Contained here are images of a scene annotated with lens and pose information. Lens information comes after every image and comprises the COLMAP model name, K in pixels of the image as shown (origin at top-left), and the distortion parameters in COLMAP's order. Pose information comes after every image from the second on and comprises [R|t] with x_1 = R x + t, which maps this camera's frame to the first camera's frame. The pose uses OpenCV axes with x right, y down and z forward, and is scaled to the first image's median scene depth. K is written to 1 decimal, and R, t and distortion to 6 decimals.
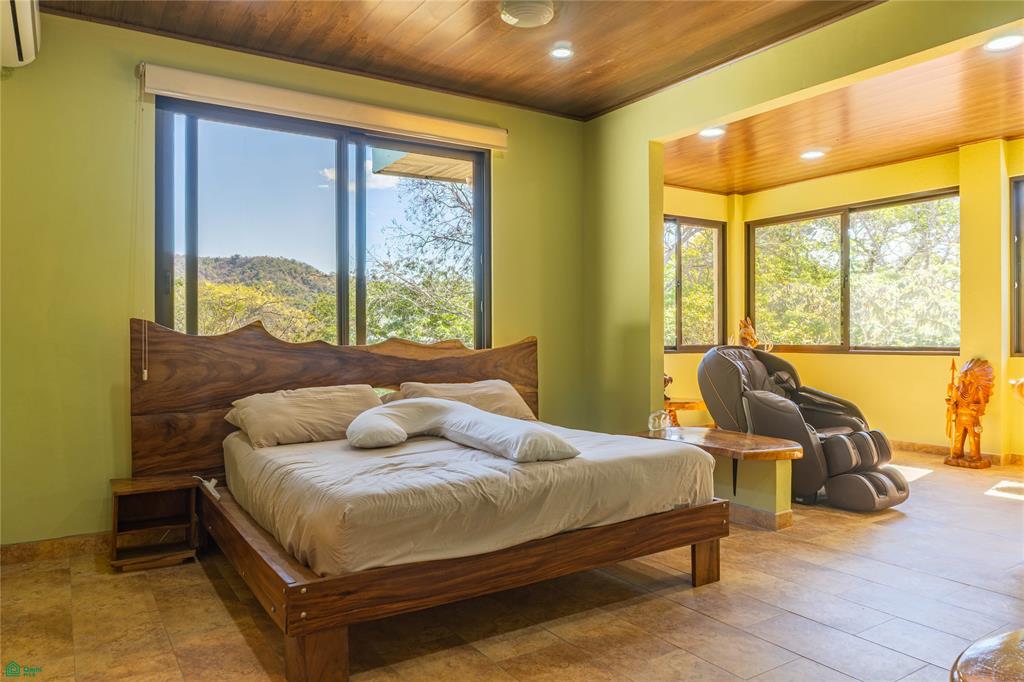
lens RADIAL K [[715.7, 0, 512.0], [0, 715.7, 341.0], [0, 0, 1]] dist [0.039137, -0.065088]
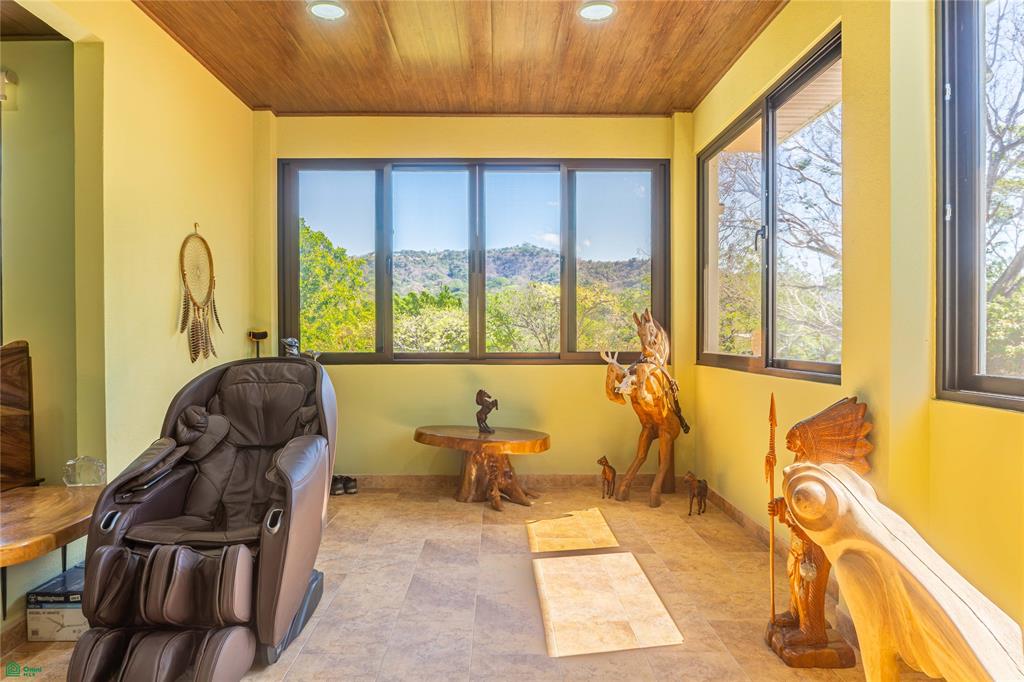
lens RADIAL K [[696.2, 0, 489.4], [0, 696.2, 338.0], [0, 0, 1]] dist [-0.005234, -0.000643]
pose [[0.835883, 0.004668, -0.548888, 0.631882], [-0.004589, 0.999988, 0.001515, -0.009037], [0.548888, 0.001253, 0.835895, 0.498819]]
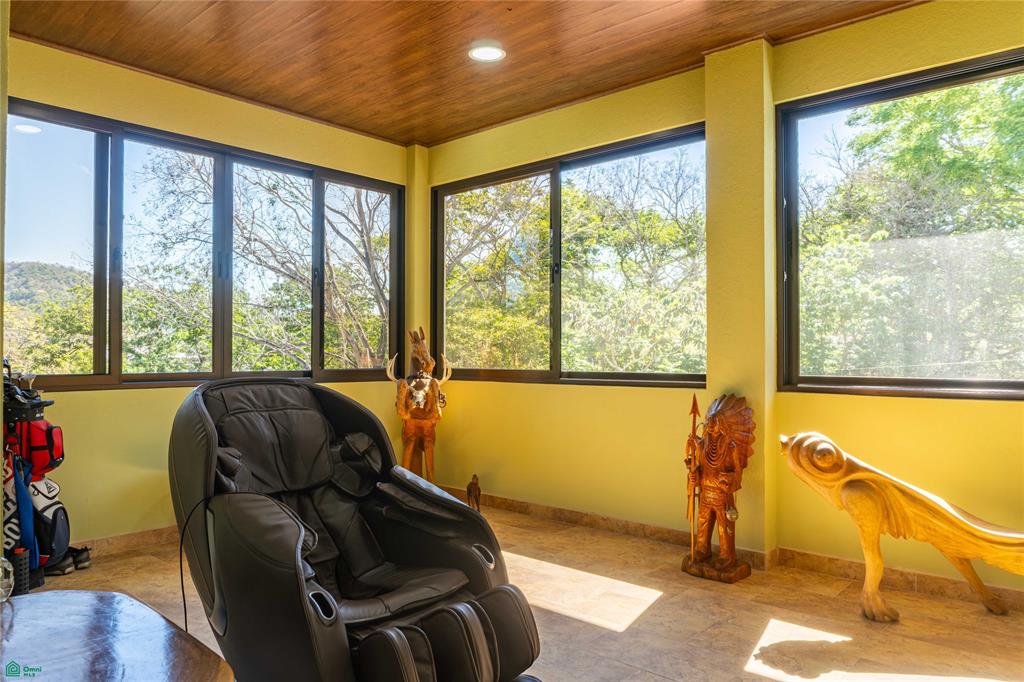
lens RADIAL K [[715.2, 0, 512.0], [0, 715.2, 341.0], [0, 0, 1]] dist [-0.011687, -0.002241]
pose [[0.965054, 0.009453, 0.261881, 0.277622], [-0.003010, 0.999683, -0.024993, -0.005024], [-0.262035, 0.023331, 0.964776, 0.415380]]
